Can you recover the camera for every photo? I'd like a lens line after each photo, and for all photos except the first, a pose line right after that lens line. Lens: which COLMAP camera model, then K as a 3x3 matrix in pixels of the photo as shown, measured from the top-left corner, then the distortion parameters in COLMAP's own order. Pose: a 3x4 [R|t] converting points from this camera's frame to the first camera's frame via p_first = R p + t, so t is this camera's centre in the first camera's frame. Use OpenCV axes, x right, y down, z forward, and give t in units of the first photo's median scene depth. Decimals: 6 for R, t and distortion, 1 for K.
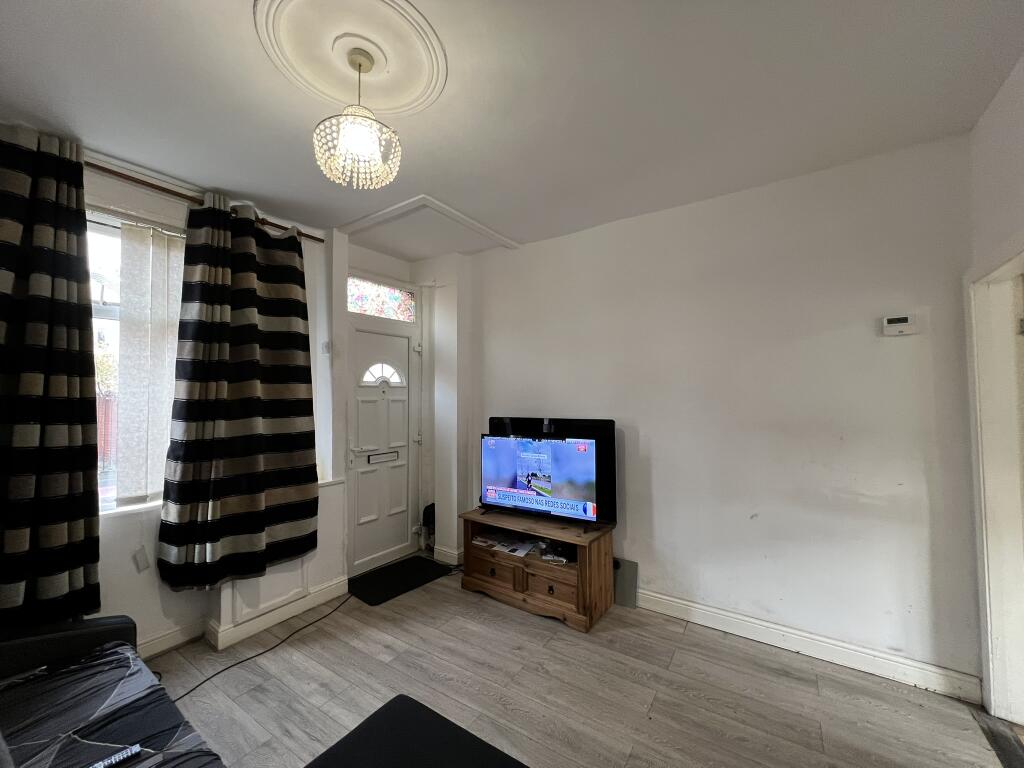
lens RADIAL K [[410.9, 0, 510.5], [0, 410.9, 380.2], [0, 0, 1]] dist [-0.001928, 0.000185]
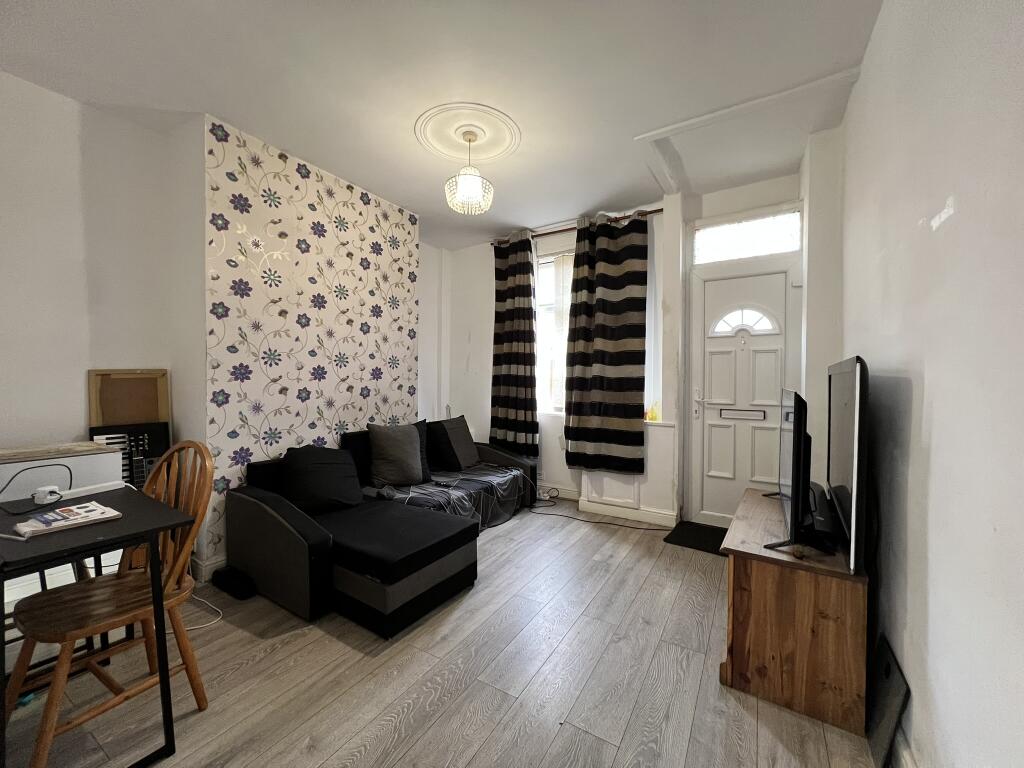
lens RADIAL K [[410.9, 0, 510.5], [0, 410.9, 380.2], [0, 0, 1]] dist [-0.001928, 0.000185]
pose [[0.031027, 0.014593, -0.999412, 0.753082], [0.034573, 0.999279, 0.015664, 0.107050], [0.998920, -0.035039, 0.030500, 0.615568]]
